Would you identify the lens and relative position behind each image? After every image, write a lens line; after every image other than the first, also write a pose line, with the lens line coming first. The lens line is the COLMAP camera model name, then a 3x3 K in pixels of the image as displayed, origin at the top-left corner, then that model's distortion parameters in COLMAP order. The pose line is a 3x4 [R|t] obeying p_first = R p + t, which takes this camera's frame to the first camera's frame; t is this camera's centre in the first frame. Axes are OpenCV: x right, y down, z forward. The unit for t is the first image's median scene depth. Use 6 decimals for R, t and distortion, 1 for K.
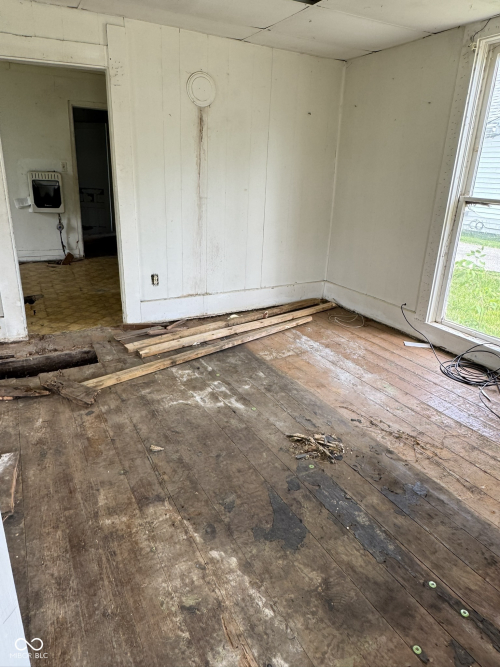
lens RADIAL K [[429.5, 0, 250.1], [0, 429.5, 333.5], [0, 0, 1]] dist [-0.005304, 0.001366]
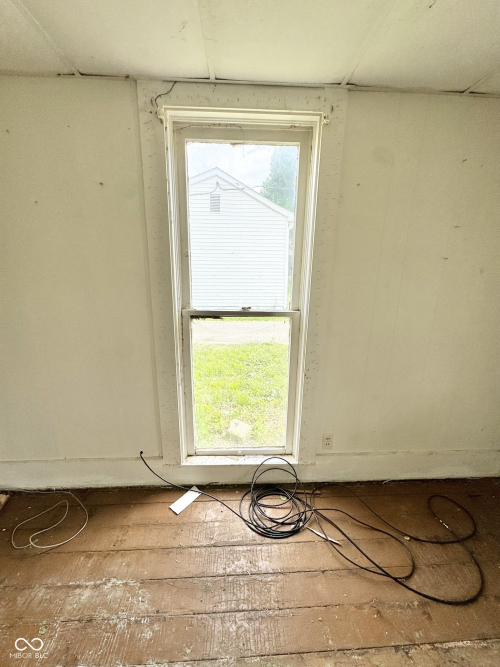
lens RADIAL K [[267.5, 0, 250.7], [0, 267.5, 331.9], [0, 0, 1]] dist [-0.003559, 0.000284]
pose [[0.426108, -0.234333, 0.873796, 0.109645], [0.319321, 0.942660, 0.097083, -0.309503], [-0.846443, 0.237654, 0.476503, 0.709825]]
